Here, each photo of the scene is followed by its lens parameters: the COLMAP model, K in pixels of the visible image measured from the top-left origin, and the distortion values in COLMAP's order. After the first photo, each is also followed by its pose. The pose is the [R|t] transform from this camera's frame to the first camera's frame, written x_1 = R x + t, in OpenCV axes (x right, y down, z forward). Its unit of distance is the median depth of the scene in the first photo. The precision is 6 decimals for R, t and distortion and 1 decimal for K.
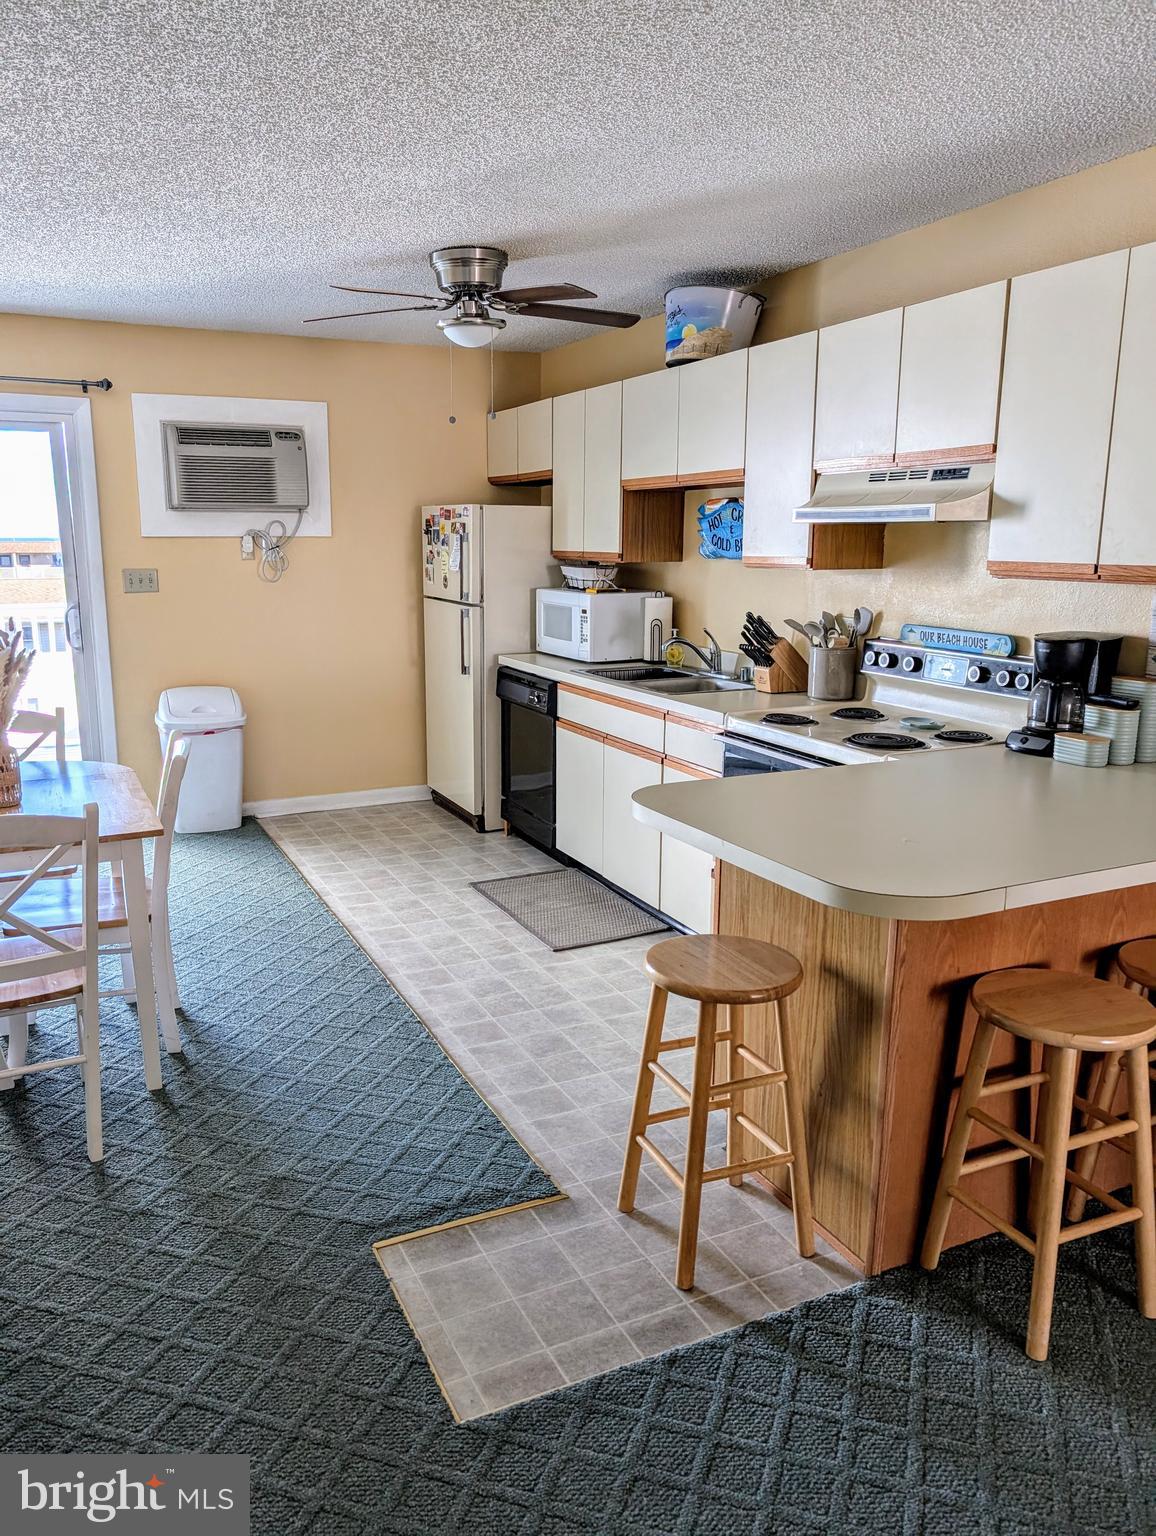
lens RADIAL K [[1129.0, 0, 578.0], [0, 1129.0, 768.0], [0, 0, 1]] dist [0.001785, 0.001696]
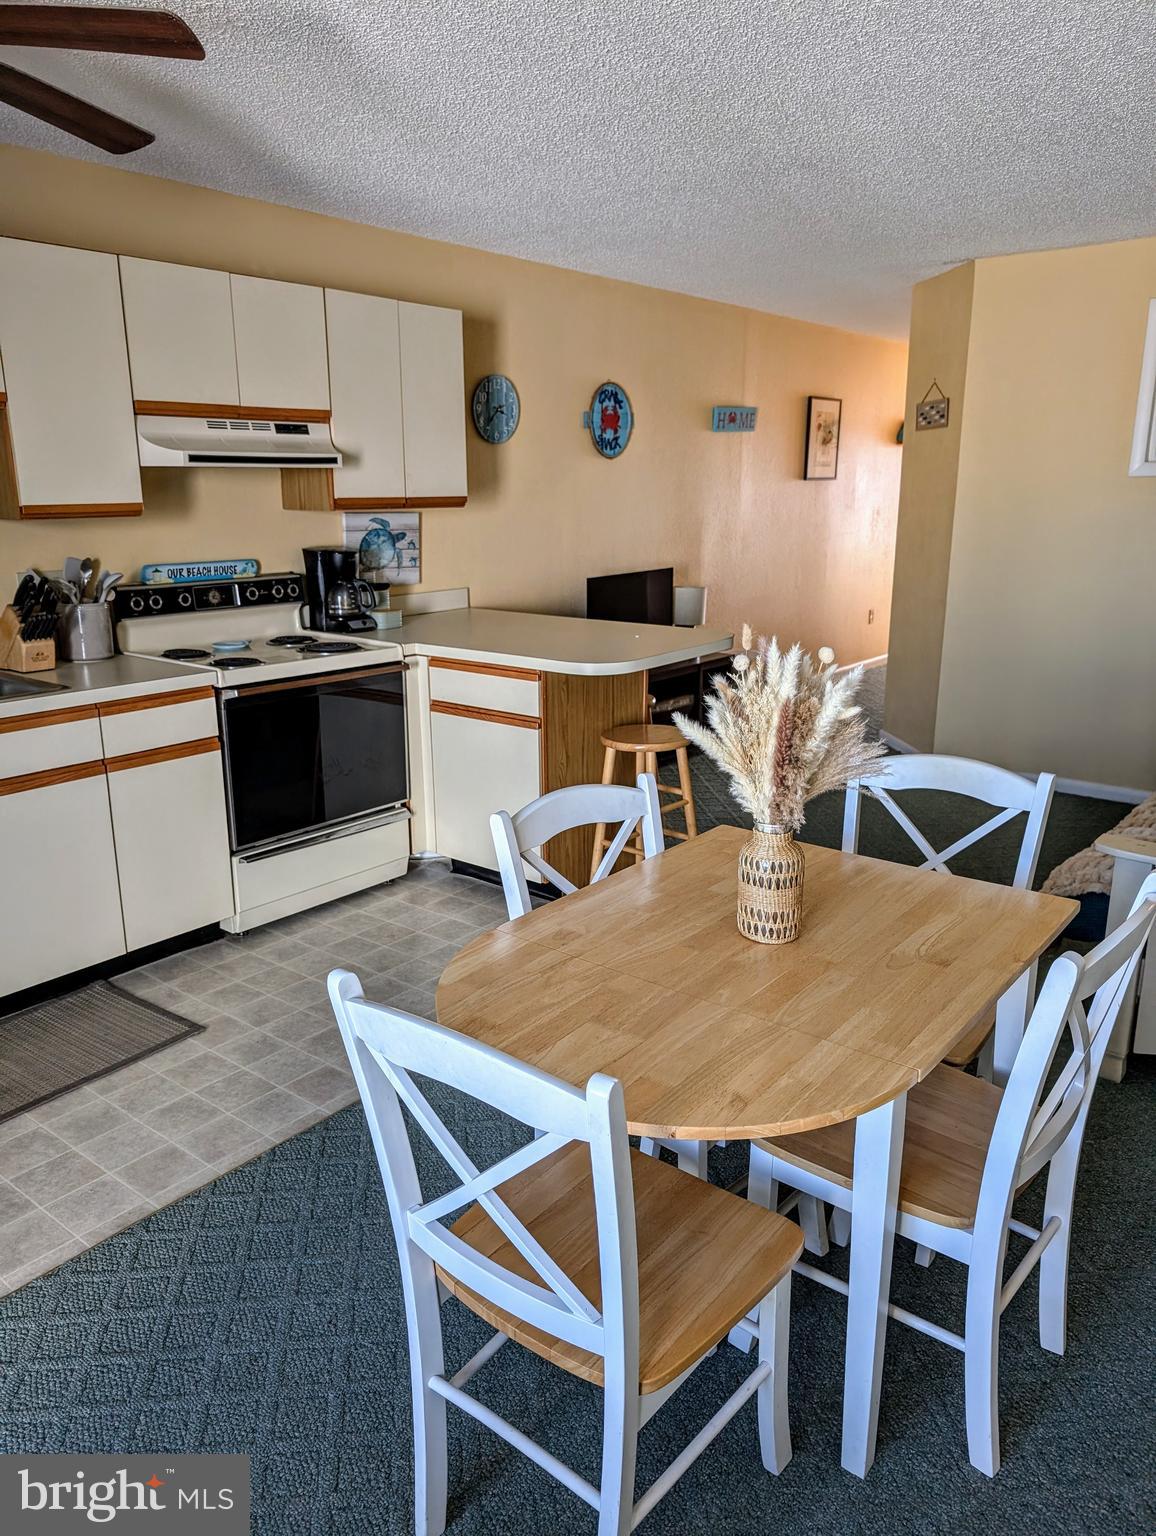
lens RADIAL K [[1129.0, 0, 578.0], [0, 1129.0, 768.0], [0, 0, 1]] dist [0.001785, 0.001696]
pose [[-0.442540, -0.226982, 0.867547, -0.865399], [0.180678, 0.925027, 0.334186, -0.242372], [-0.878359, 0.304637, -0.368351, 1.147437]]
